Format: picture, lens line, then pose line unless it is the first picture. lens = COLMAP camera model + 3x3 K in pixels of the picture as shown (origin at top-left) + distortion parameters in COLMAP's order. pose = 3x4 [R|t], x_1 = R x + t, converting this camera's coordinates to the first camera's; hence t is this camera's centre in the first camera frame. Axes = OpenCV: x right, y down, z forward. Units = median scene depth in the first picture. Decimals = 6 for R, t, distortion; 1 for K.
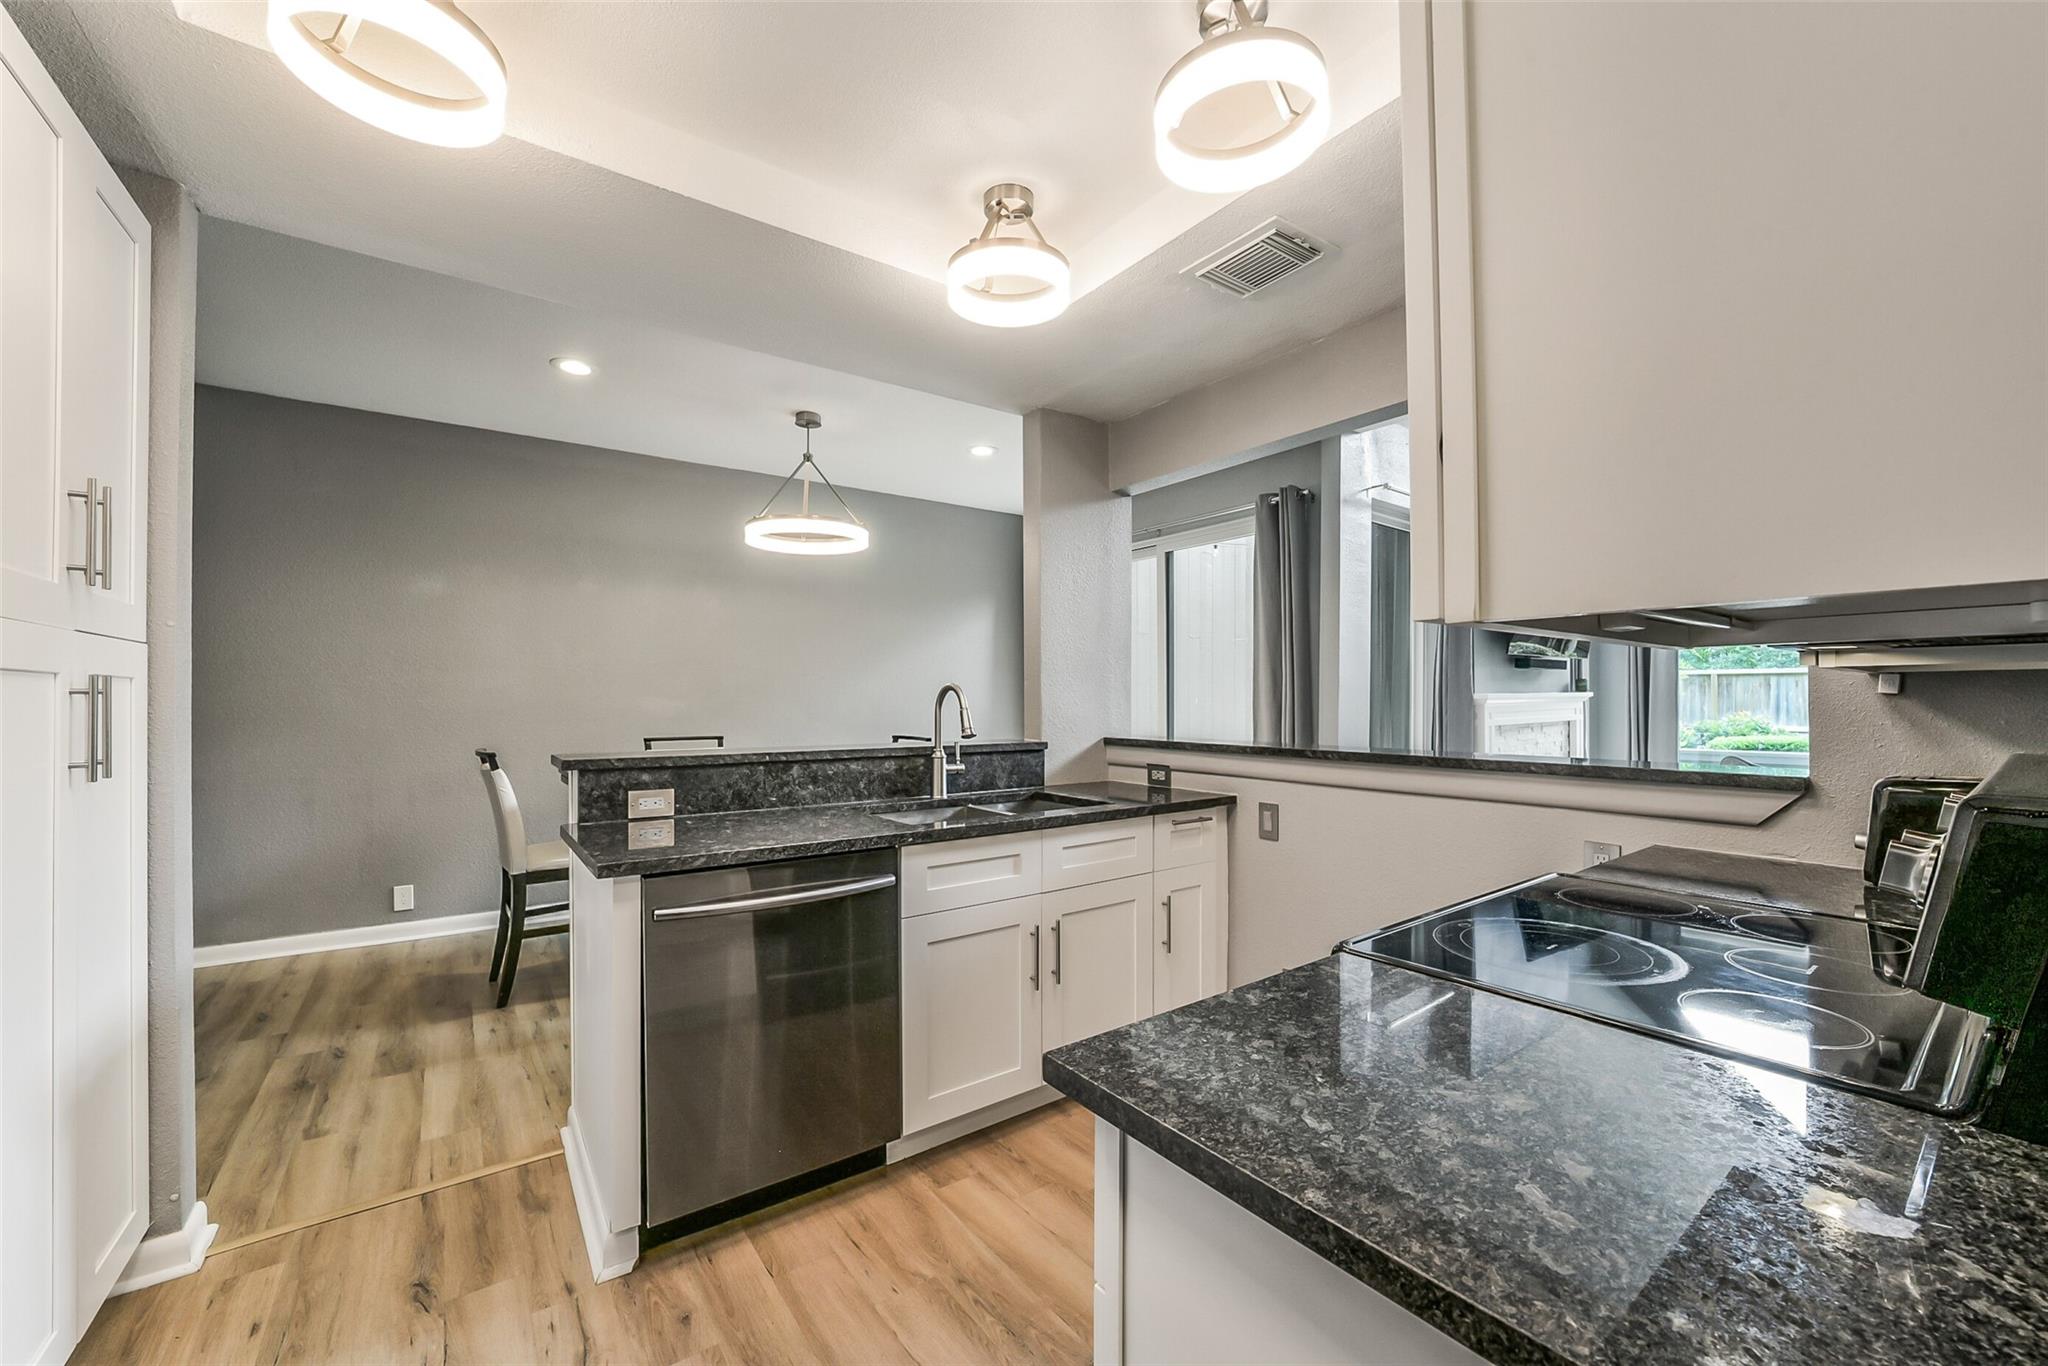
lens RADIAL K [[794.4, 0, 1017.9], [0, 794.4, 697.0], [0, 0, 1]] dist [-0.027692, 0.004631]
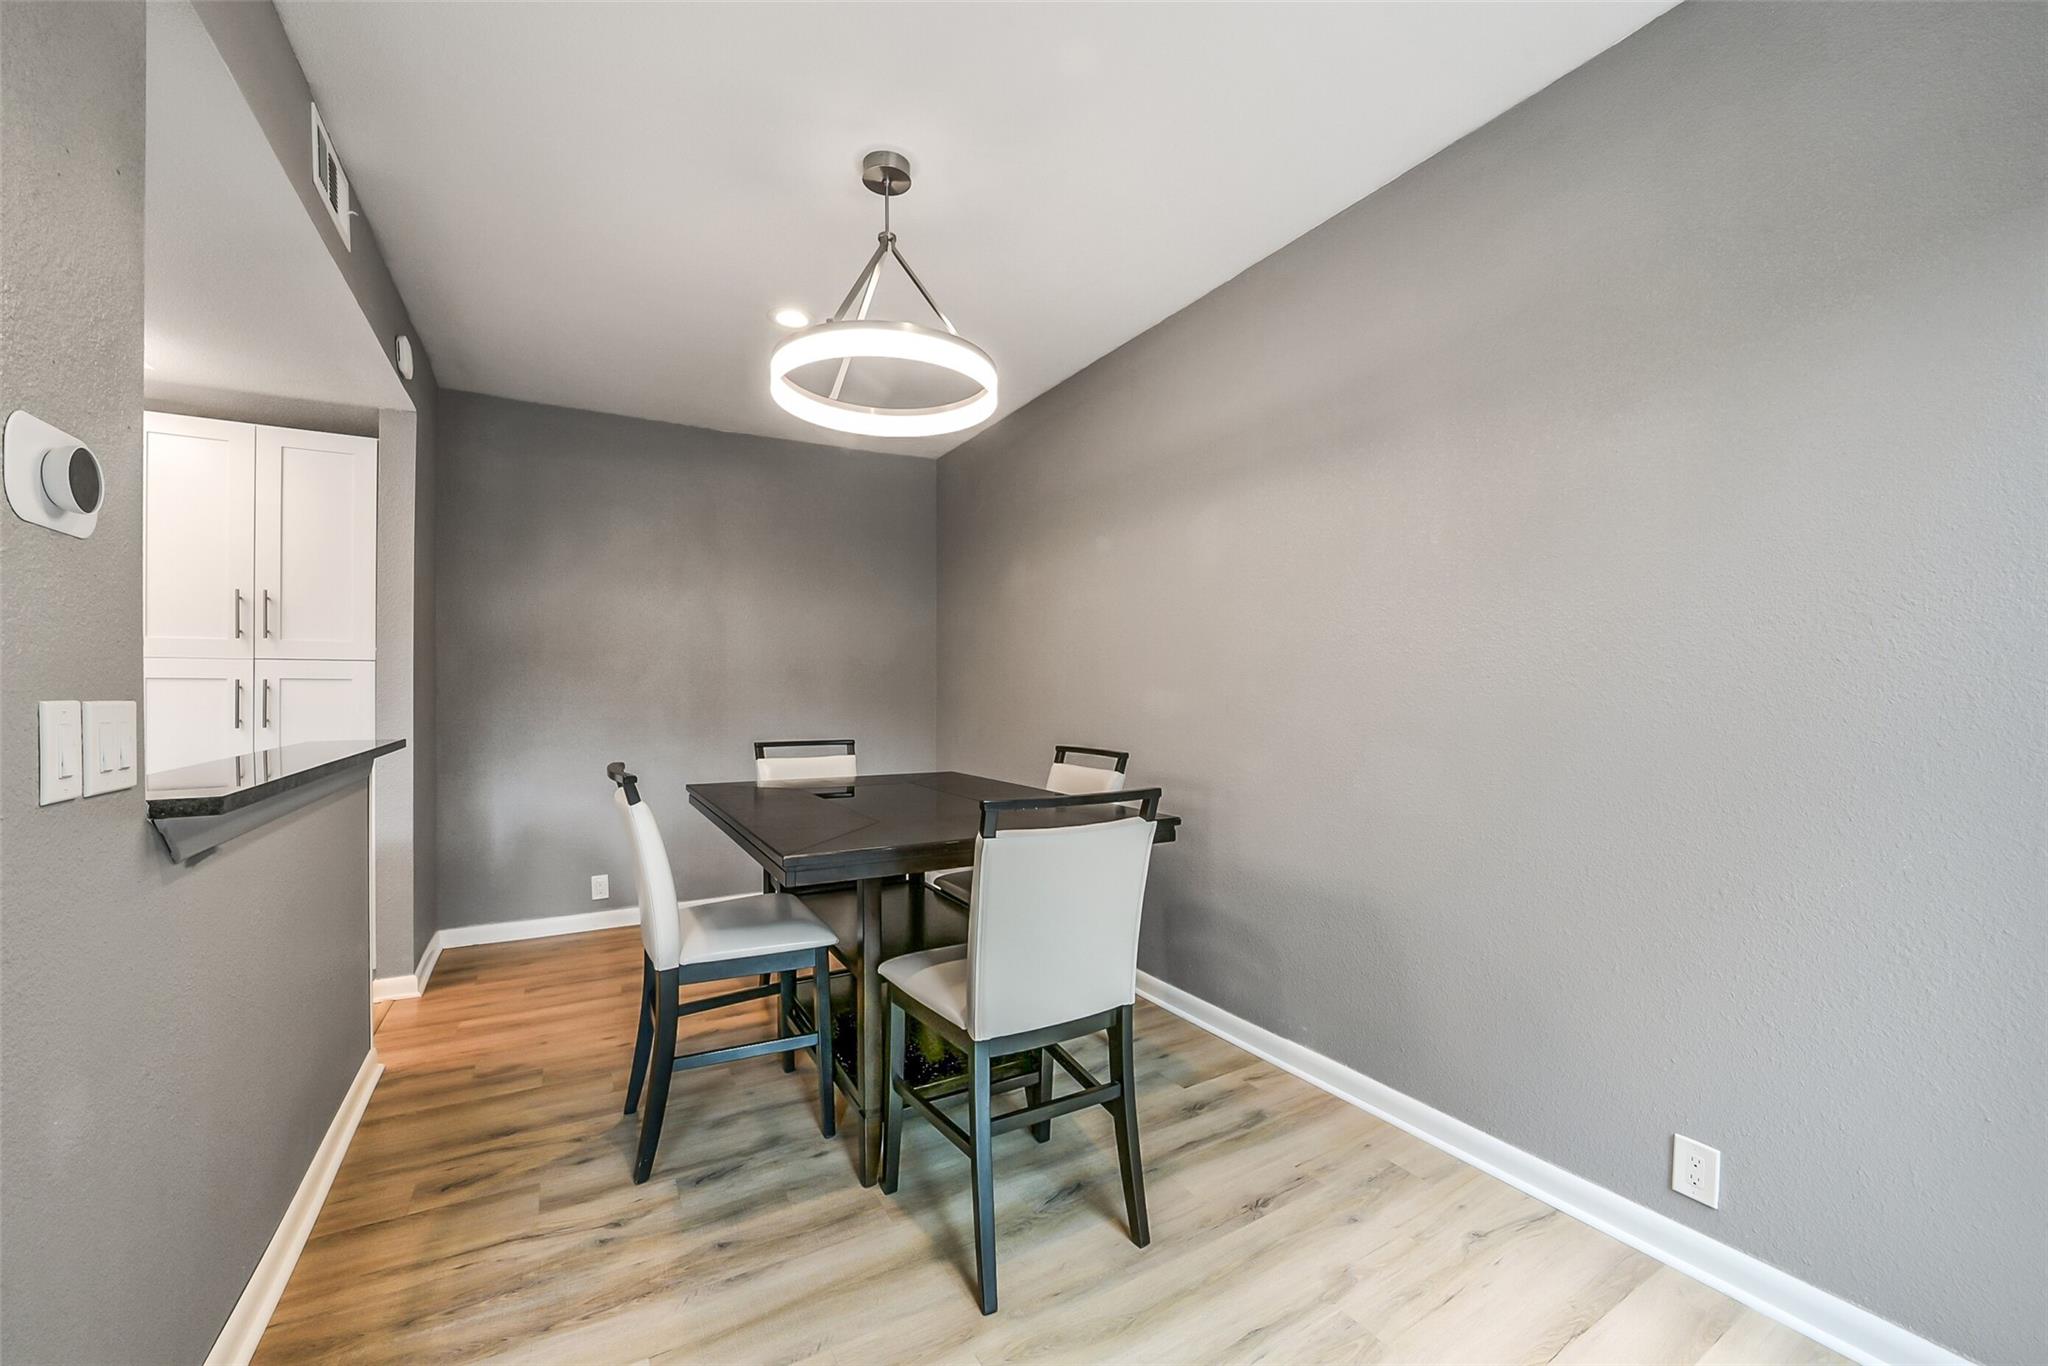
lens RADIAL K [[794.4, 0, 1031.3], [0, 794.4, 701.3], [0, 0, 1]] dist [-0.027692, 0.004631]
pose [[-0.109963, 0.014633, -0.993828, 0.297818], [0.010128, 0.999856, 0.013601, 0.002801], [0.993884, -0.008570, -0.110095, 1.361827]]
